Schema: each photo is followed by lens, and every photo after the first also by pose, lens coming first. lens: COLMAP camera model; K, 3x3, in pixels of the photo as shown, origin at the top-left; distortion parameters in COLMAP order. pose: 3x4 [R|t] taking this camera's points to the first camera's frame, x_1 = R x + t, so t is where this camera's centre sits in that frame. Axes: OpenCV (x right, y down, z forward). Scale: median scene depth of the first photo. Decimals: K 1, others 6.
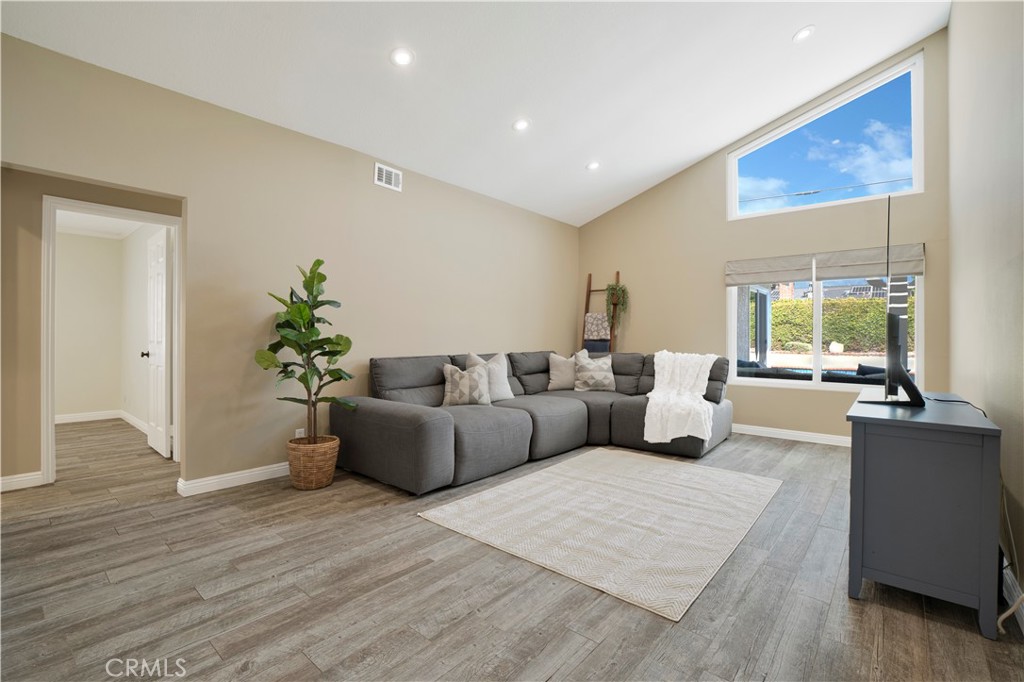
lens RADIAL K [[454.0, 0, 512.0], [0, 454.0, 341.0], [0, 0, 1]] dist [-0.046979, 0.008291]
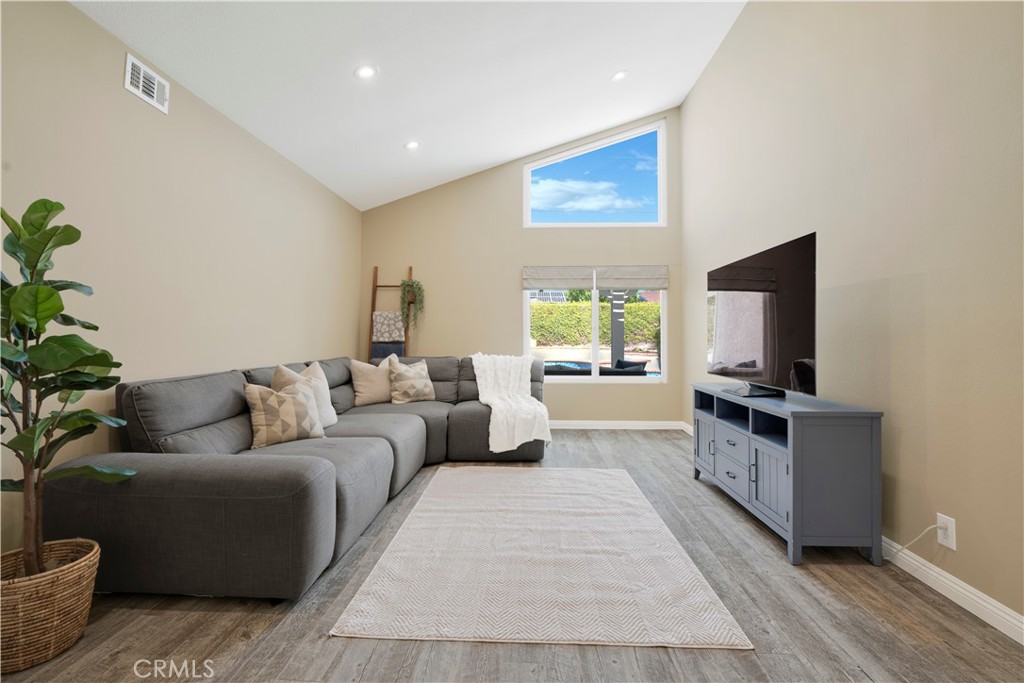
lens RADIAL K [[456.6, 0, 521.0], [0, 456.6, 332.9], [0, 0, 1]] dist [-0.040355, 0.007518]
pose [[0.787806, -0.002291, 0.615919, -0.219178], [0.008534, 0.999938, -0.007197, -0.016377], [-0.615864, 0.010926, 0.787777, 0.195490]]
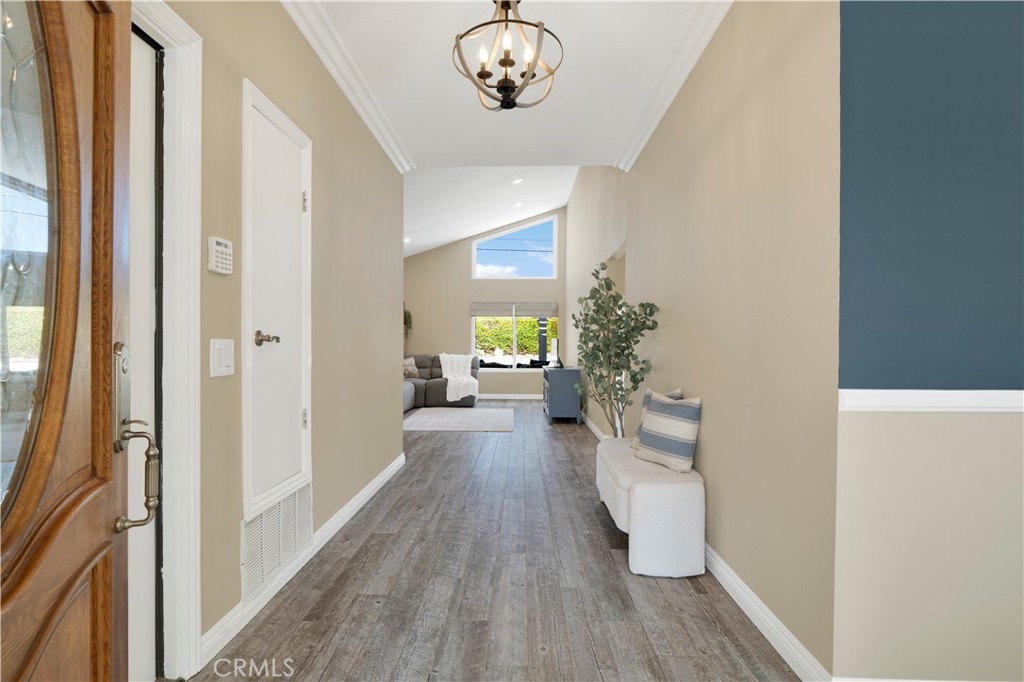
lens RADIAL K [[452.7, 0, 507.8], [0, 452.7, 350.0], [0, 0, 1]] dist [-0.000170, 0.000023]
pose [[0.777711, -0.006528, 0.628589, -0.633783], [0.004792, 0.999979, 0.004456, 0.002744], [-0.628604, -0.000453, 0.777725, -0.569218]]
